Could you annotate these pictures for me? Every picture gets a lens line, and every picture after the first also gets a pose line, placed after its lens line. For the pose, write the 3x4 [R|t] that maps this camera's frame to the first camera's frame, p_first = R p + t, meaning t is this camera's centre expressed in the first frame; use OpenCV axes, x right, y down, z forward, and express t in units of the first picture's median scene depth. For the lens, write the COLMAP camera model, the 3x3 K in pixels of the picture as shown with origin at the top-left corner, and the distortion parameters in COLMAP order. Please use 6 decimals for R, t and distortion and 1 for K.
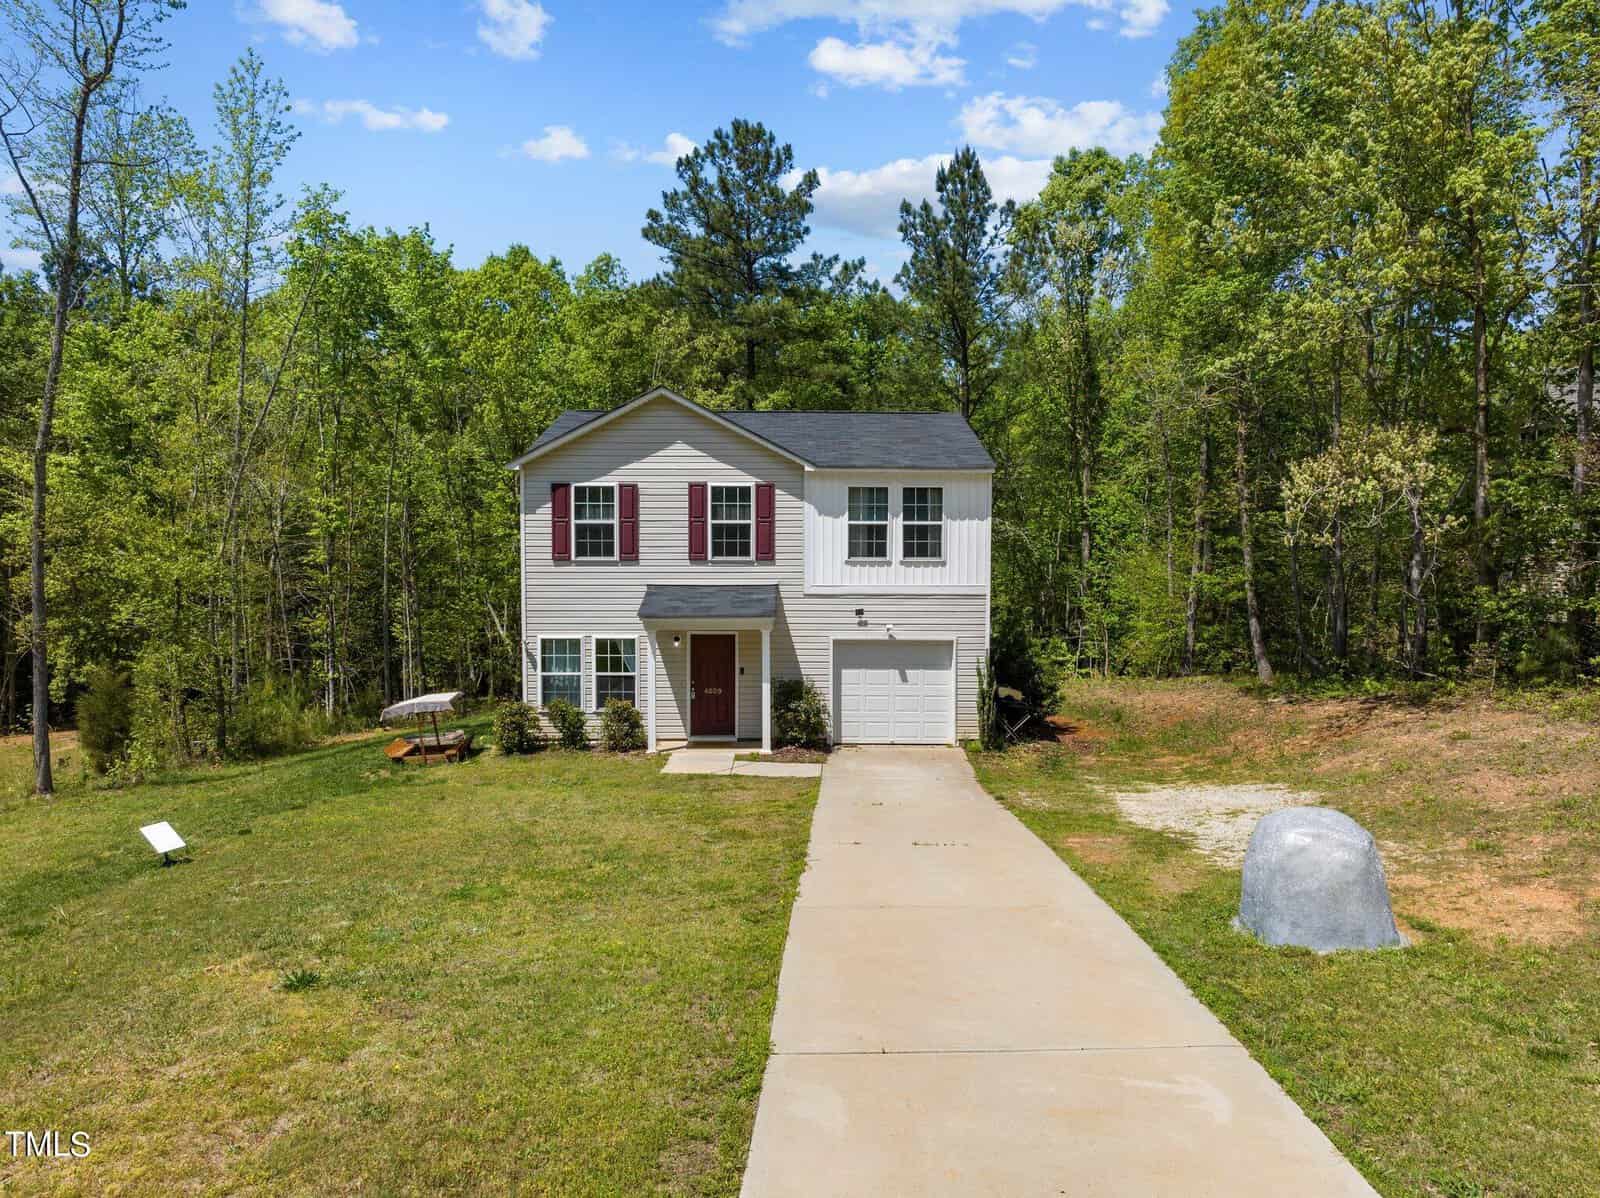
lens RADIAL K [[1134.4, 0, 836.7], [0, 1134.4, 610.3], [0, 0, 1]] dist [-0.033305, -0.006320]
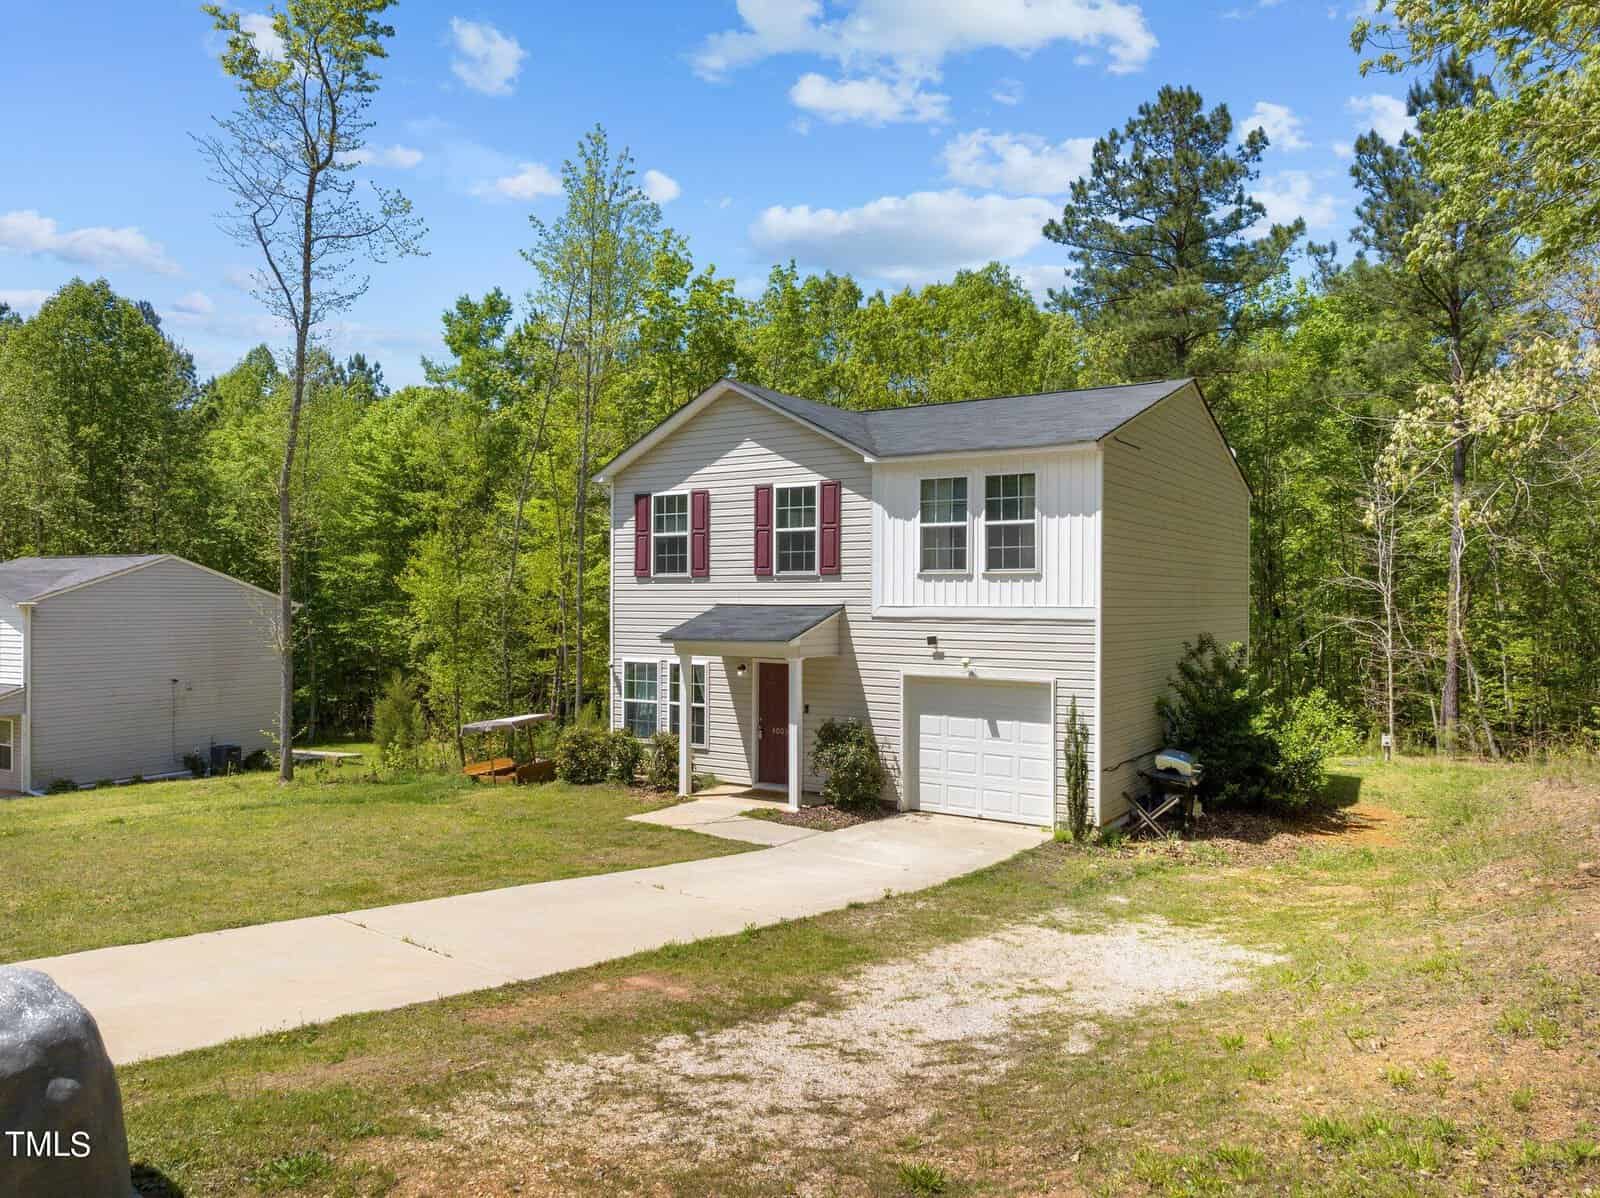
lens RADIAL K [[1134.4, 0, 800.7], [0, 1134.4, 597.6], [0, 0, 1]] dist [-0.033305, -0.006320]
pose [[0.818651, -0.000104, -0.574291, 0.390540], [-0.029816, 0.998644, -0.042683, 0.007898], [0.573516, 0.052065, 0.817538, 0.318373]]
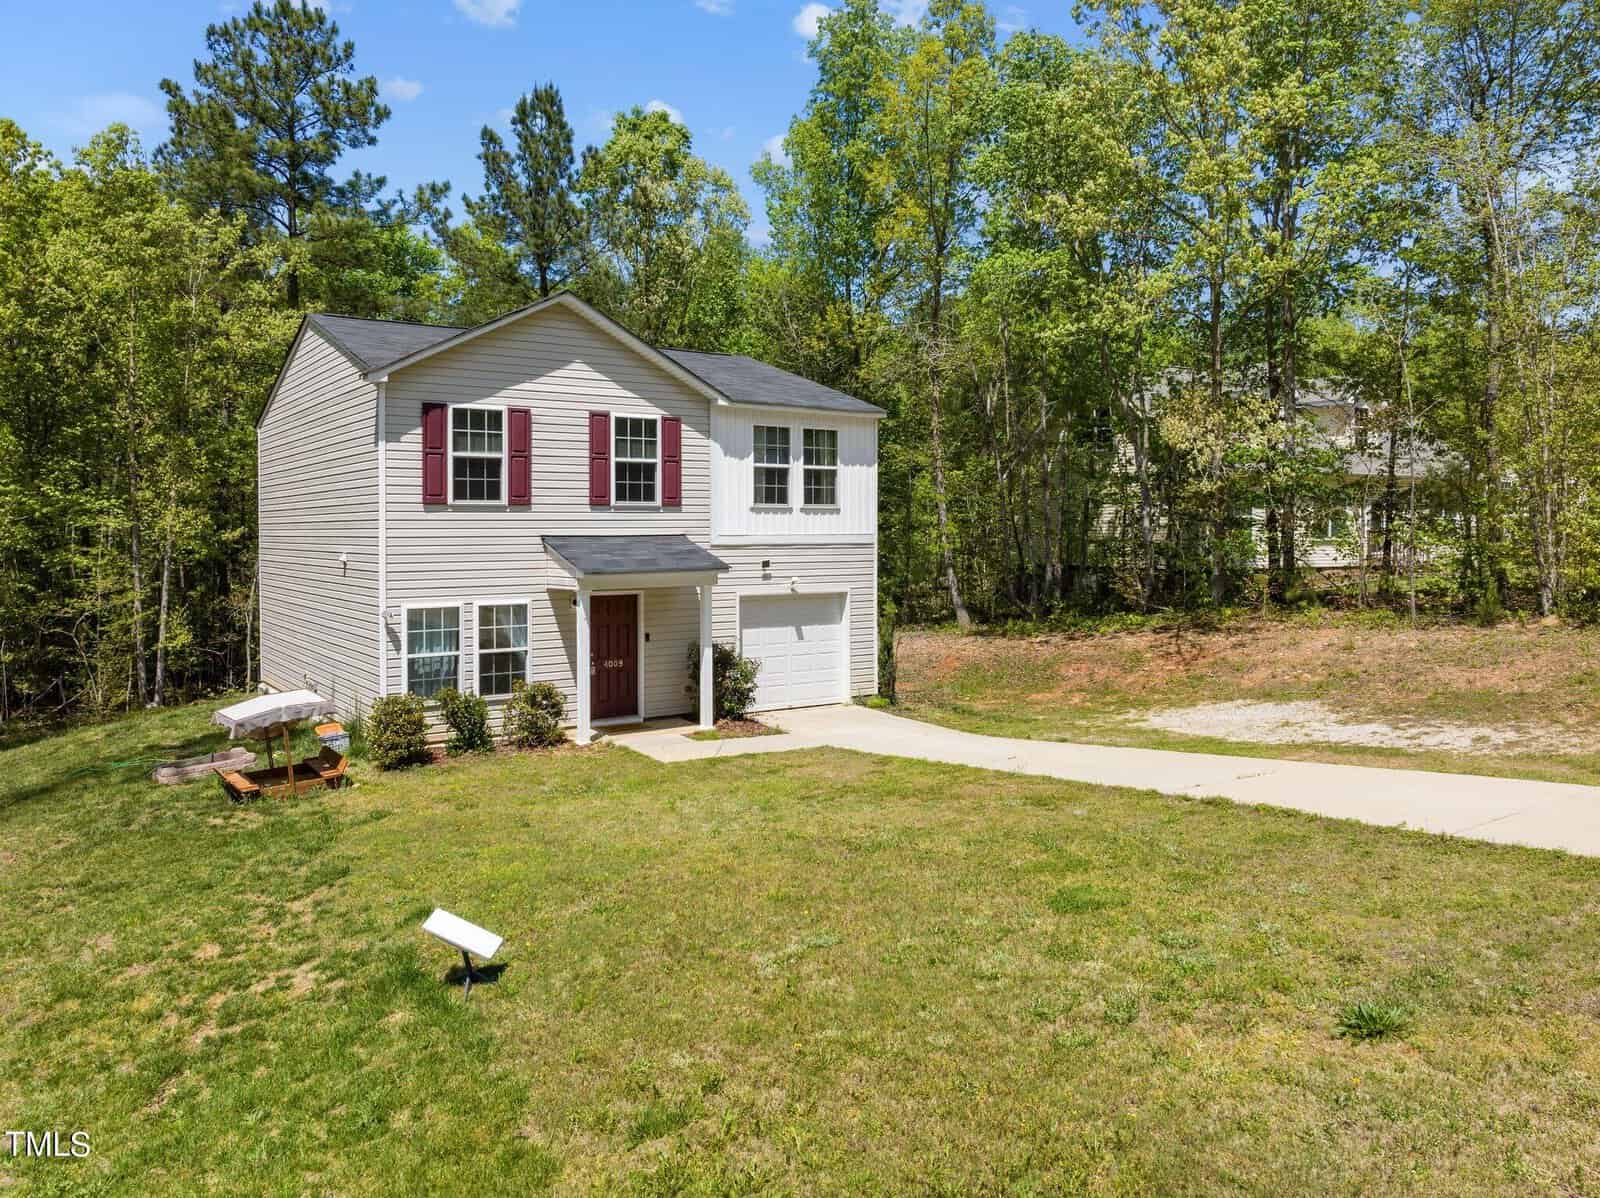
lens RADIAL K [[1134.4, 0, 815.9], [0, 1134.4, 535.0], [0, 0, 1]] dist [-0.033305, -0.006320]
pose [[0.826537, -0.008482, 0.562819, -0.455763], [0.034920, 0.998733, -0.036231, 0.012605], [-0.561798, 0.049599, 0.825786, 0.232528]]
